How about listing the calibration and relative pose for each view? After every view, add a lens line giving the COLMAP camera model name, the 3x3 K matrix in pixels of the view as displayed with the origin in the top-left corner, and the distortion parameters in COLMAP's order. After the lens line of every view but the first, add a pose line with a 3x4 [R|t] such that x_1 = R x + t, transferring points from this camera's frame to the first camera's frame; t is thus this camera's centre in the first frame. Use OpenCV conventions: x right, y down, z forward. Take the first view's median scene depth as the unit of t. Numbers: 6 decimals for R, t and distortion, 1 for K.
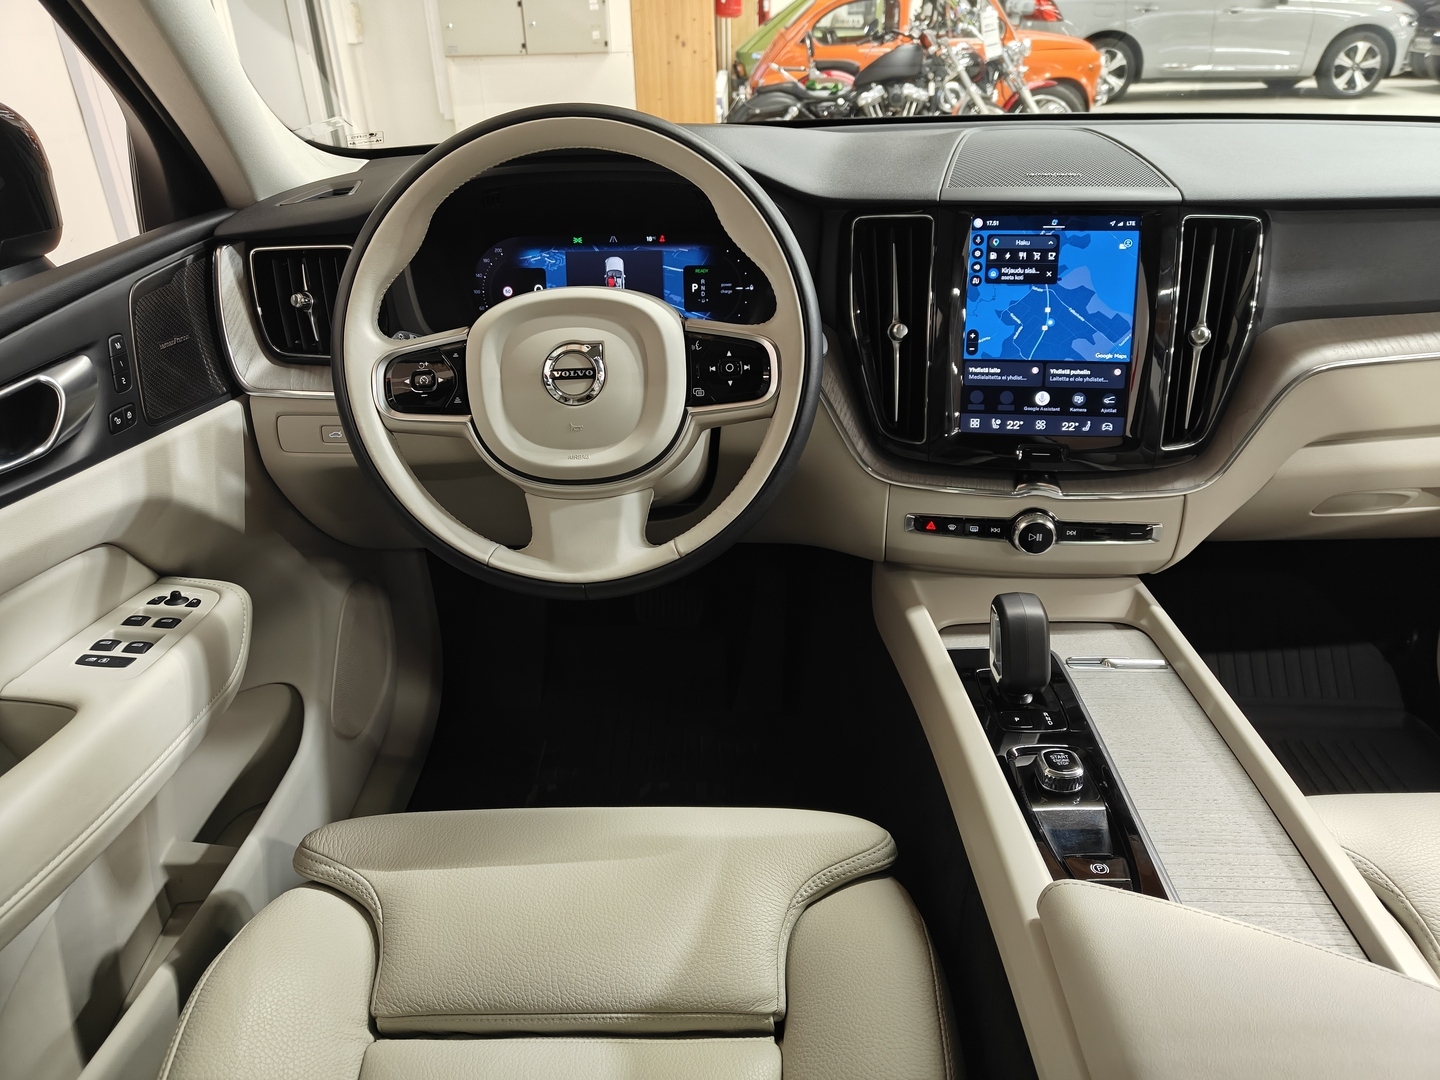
lens RADIAL K [[1009.7, 0, 716.6], [0, 1009.7, 545.7], [0, 0, 1]] dist [0.022424, -0.026271]
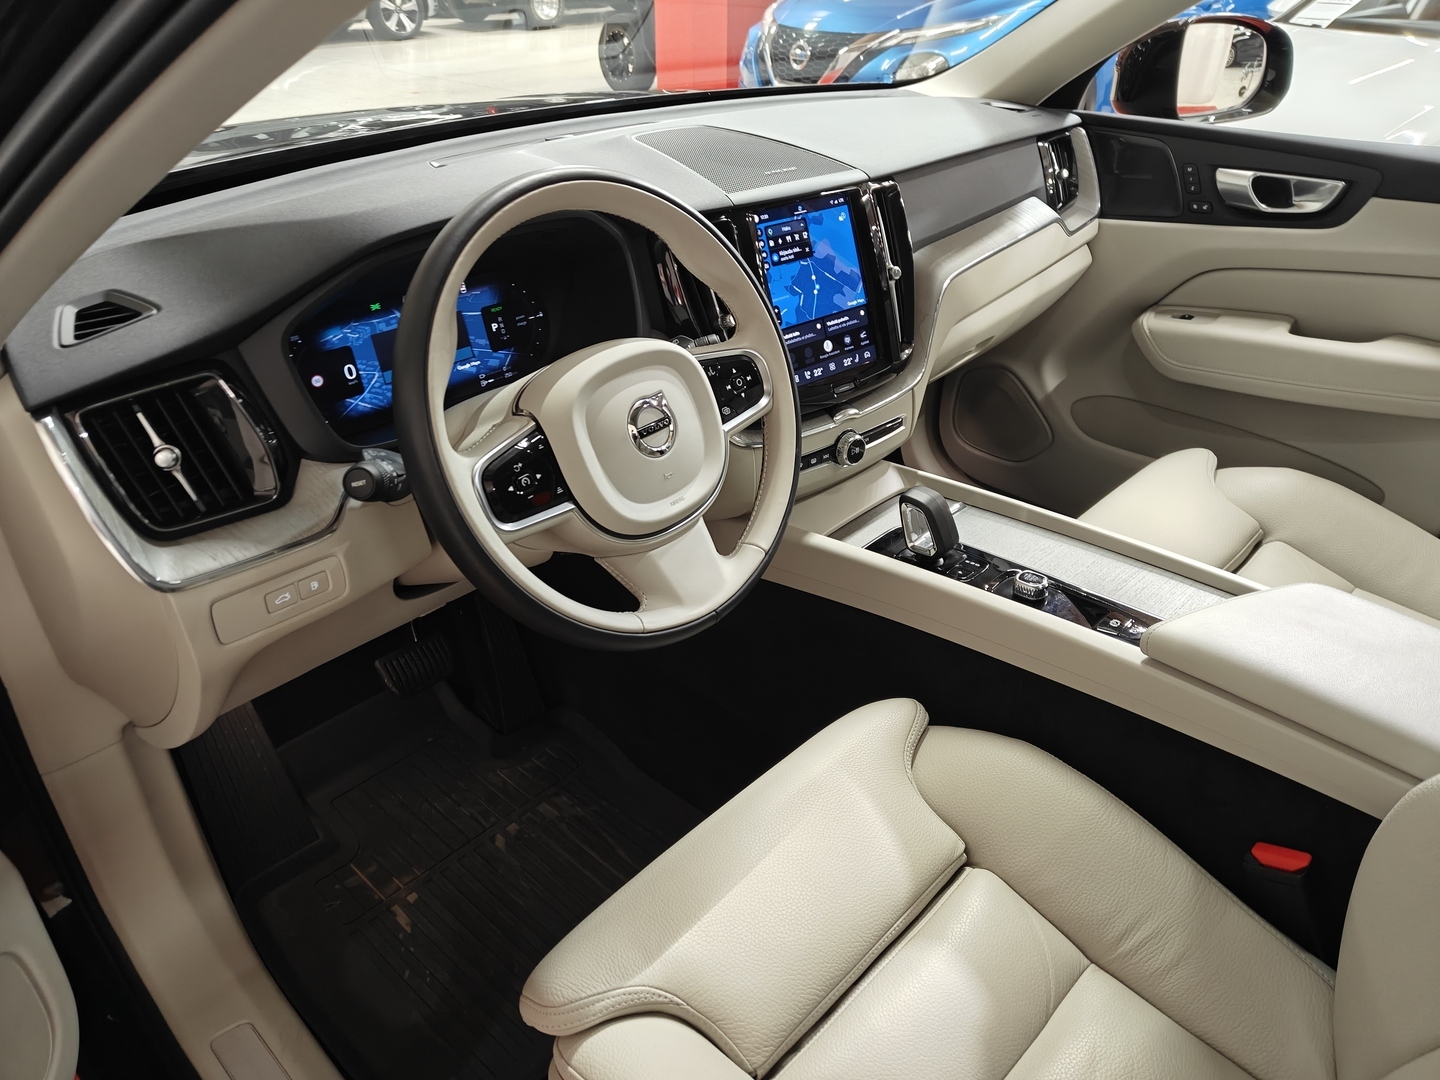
lens RADIAL K [[1021.0, 0, 705.1], [0, 1021.0, 541.2], [0, 0, 1]] dist [0.004039, -0.003146]
pose [[0.681235, -0.362951, 0.635756, -0.682173], [0.337562, 0.926346, 0.167138, -0.184220], [-0.649593, 0.100747, 0.753578, 0.160959]]
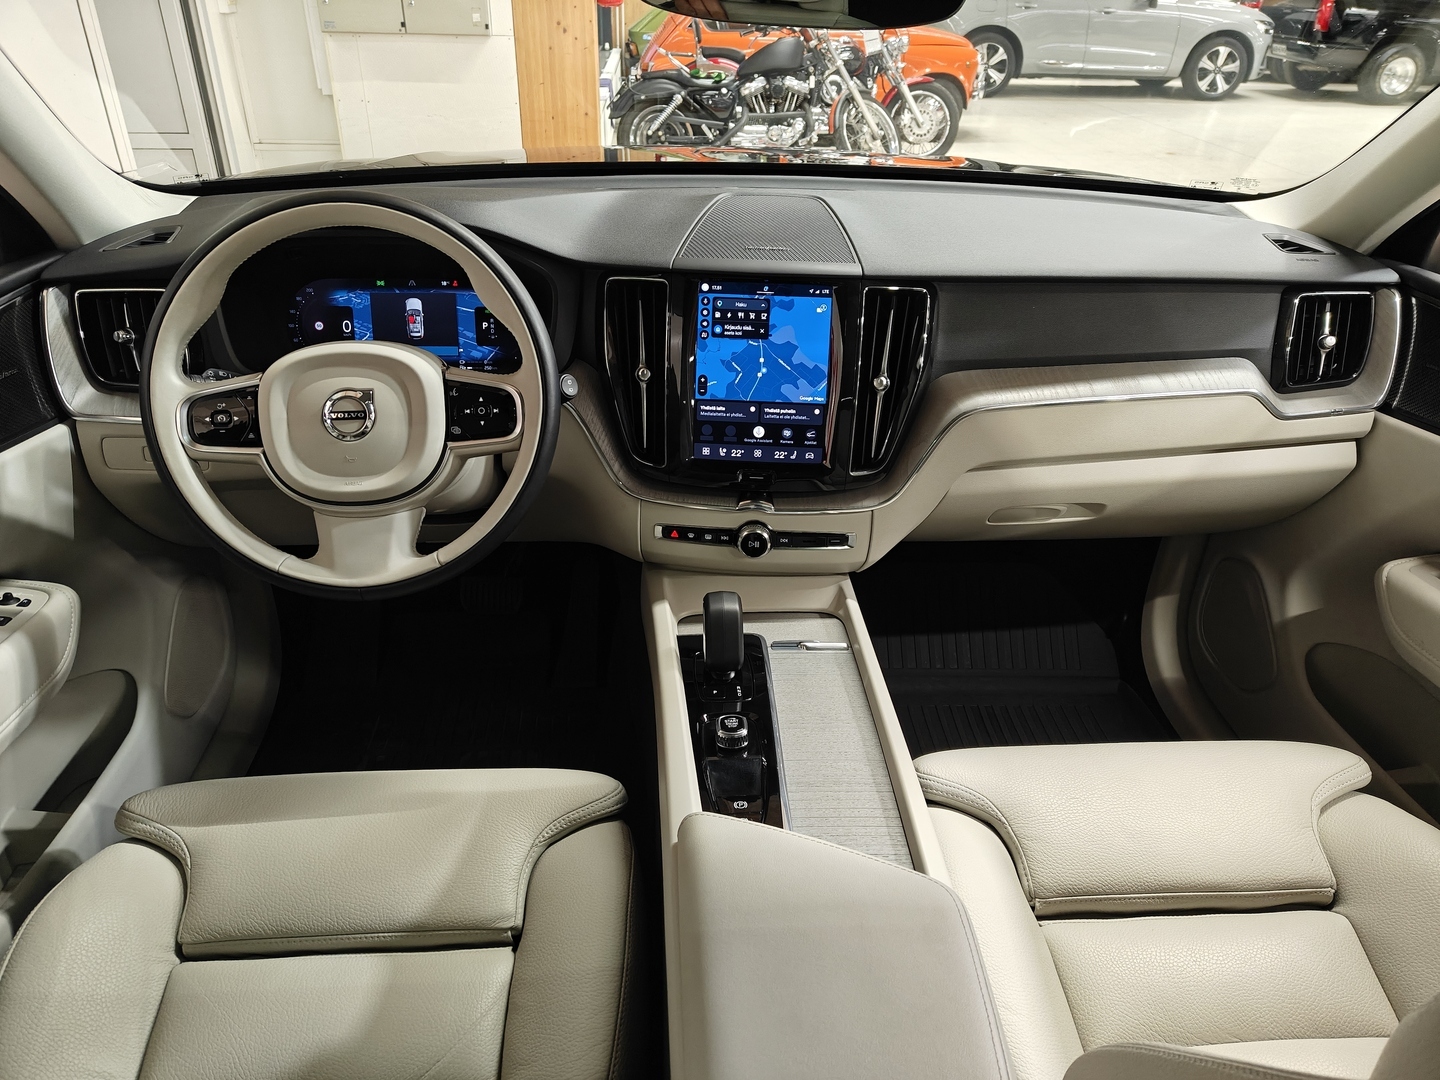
lens RADIAL K [[1005.5, 0, 717.3], [0, 1005.5, 545.4], [0, 0, 1]] dist [0.019122, -0.010970]
pose [[0.995699, -0.000416, 0.092645, 0.157924], [-0.002020, 0.999655, 0.026197, -0.039414], [-0.092624, -0.026272, 0.995355, -0.211882]]
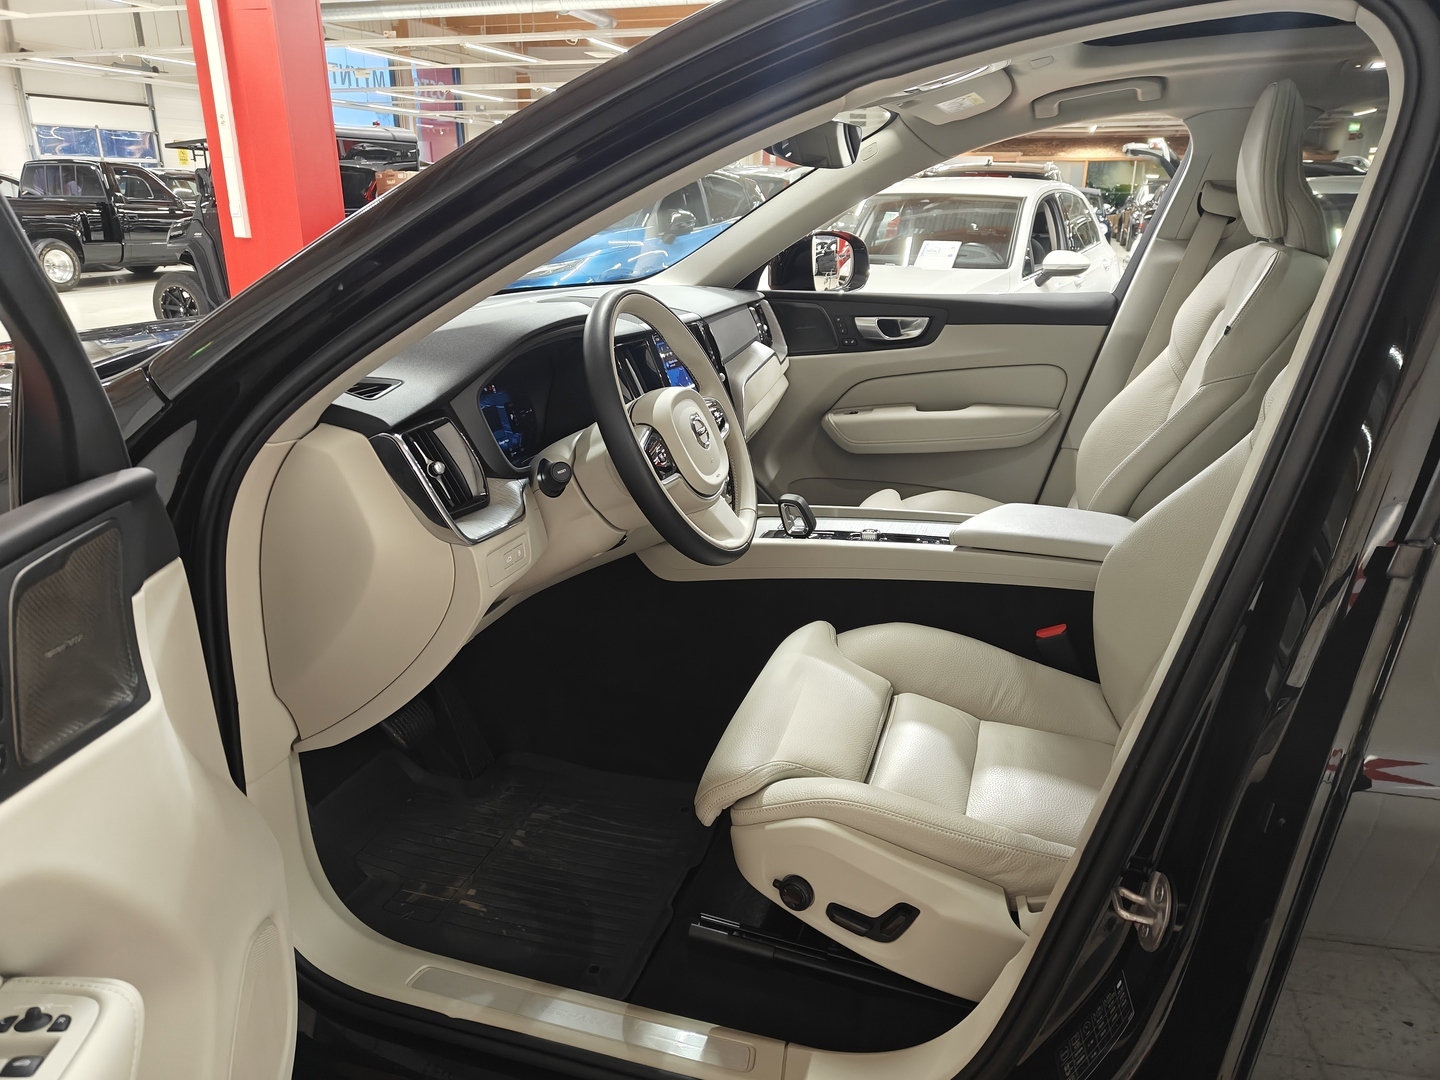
lens RADIAL K [[1018.0, 0, 720.0], [0, 1018.0, 540.0], [0, 0, 1]] dist [0.007941, 0.001260]
pose [[0.285415, -0.286098, 0.914706, -1.492140], [0.448469, 0.883337, 0.136352, -0.193007], [-0.847003, 0.371300, 0.380424, 0.319233]]
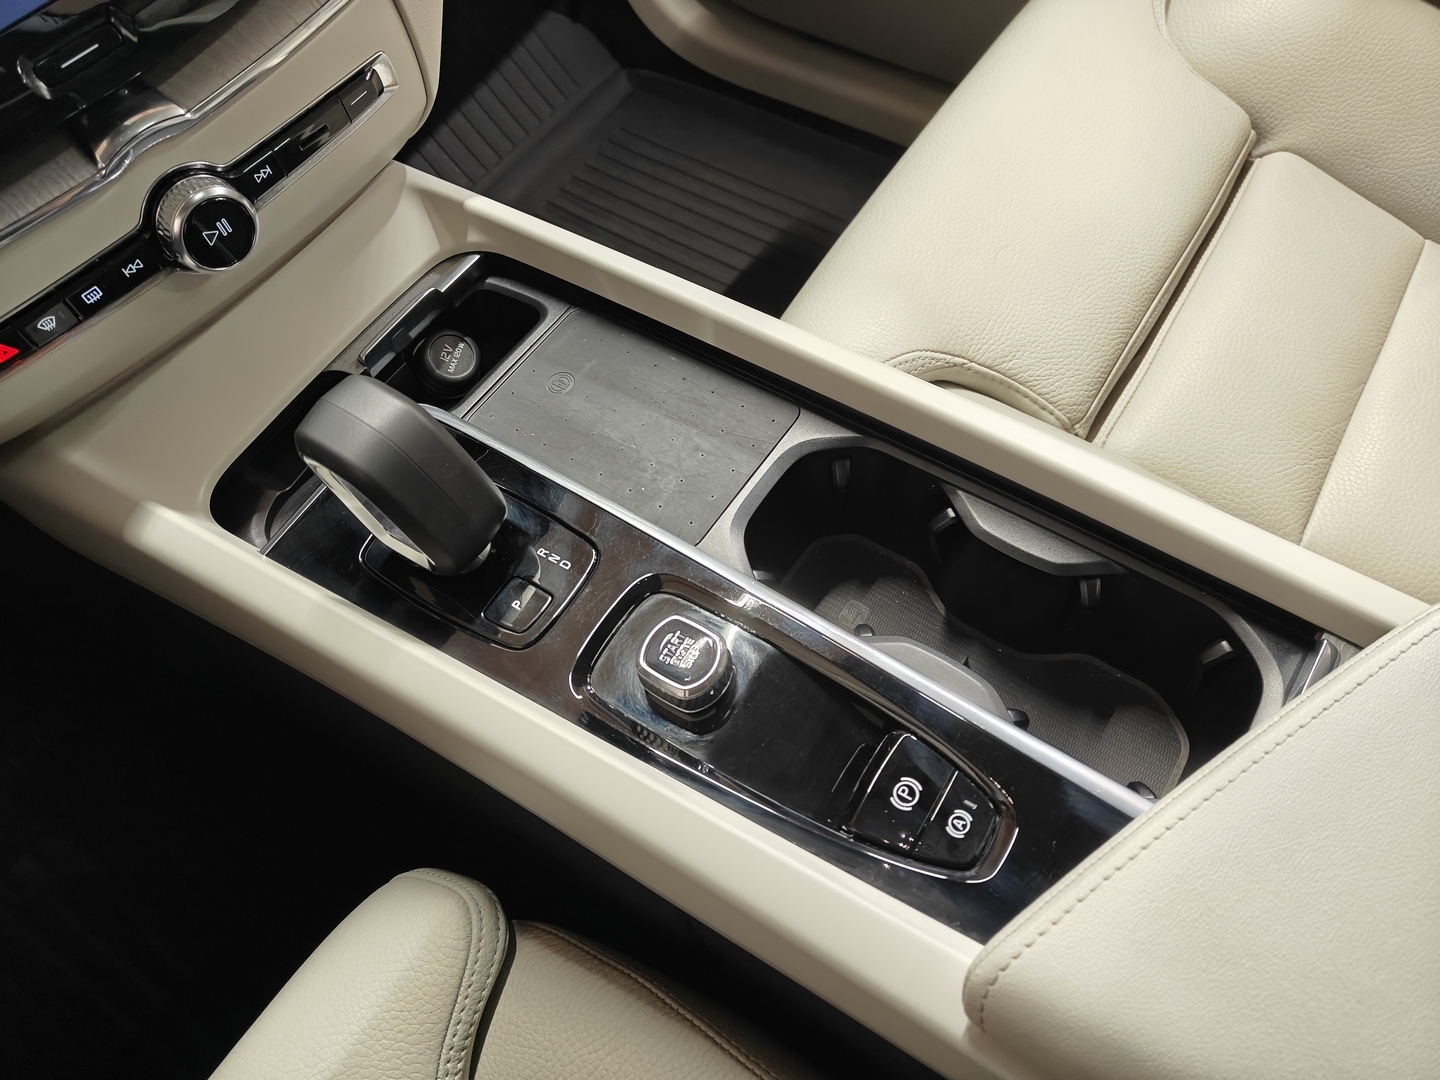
lens RADIAL K [[1027.5, 0, 720.0], [0, 1027.5, 540.0], [0, 0, 1]] dist [-0.001160, -0.000893]
pose [[0.530241, -0.742380, 0.409533, 0.143027], [0.447897, 0.655394, 0.608151, -0.098216], [-0.719884, -0.139038, 0.680026, 0.505798]]
